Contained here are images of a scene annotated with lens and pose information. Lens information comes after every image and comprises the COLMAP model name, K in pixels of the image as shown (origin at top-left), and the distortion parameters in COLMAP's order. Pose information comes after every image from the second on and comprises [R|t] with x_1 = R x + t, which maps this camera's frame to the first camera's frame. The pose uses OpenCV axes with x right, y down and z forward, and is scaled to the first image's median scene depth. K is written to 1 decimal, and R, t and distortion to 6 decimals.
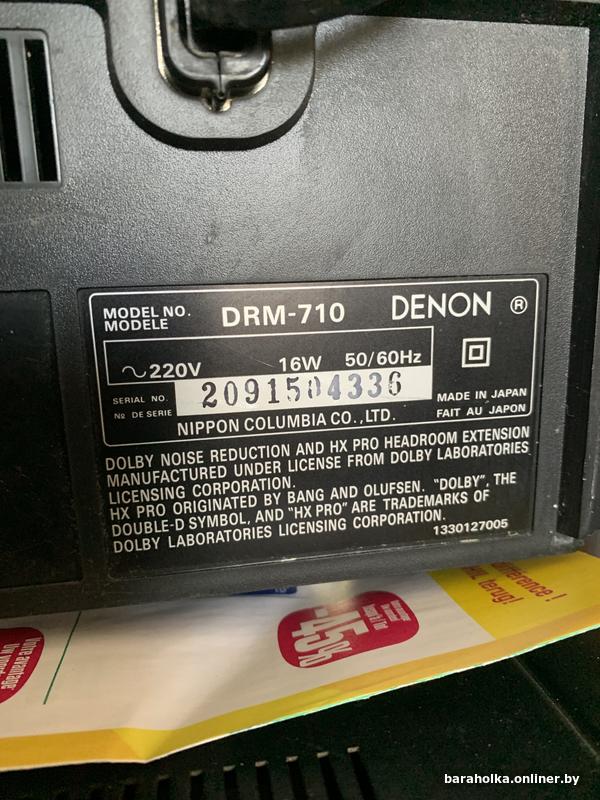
lens RADIAL K [[612.8, 0, 300.5], [0, 612.8, 400.7], [0, 0, 1]] dist [0.004408, -0.004239]
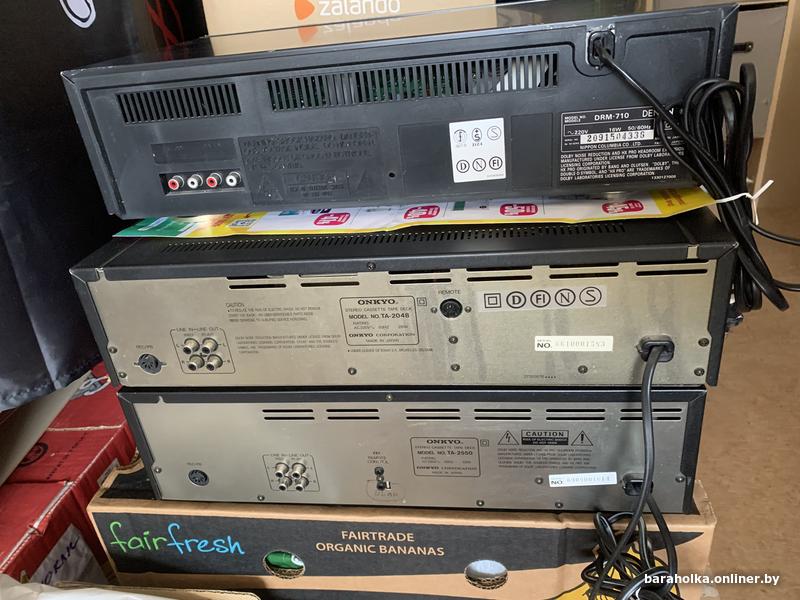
lens RADIAL K [[612.8, 0, 400.8], [0, 612.8, 291.9], [0, 0, 1]] dist [0.004408, -0.004239]
pose [[0.950144, 0.072560, -0.303251, -0.034956], [0.010032, 0.964930, 0.262314, -0.096182], [0.311649, -0.252279, 0.916095, -2.971810]]
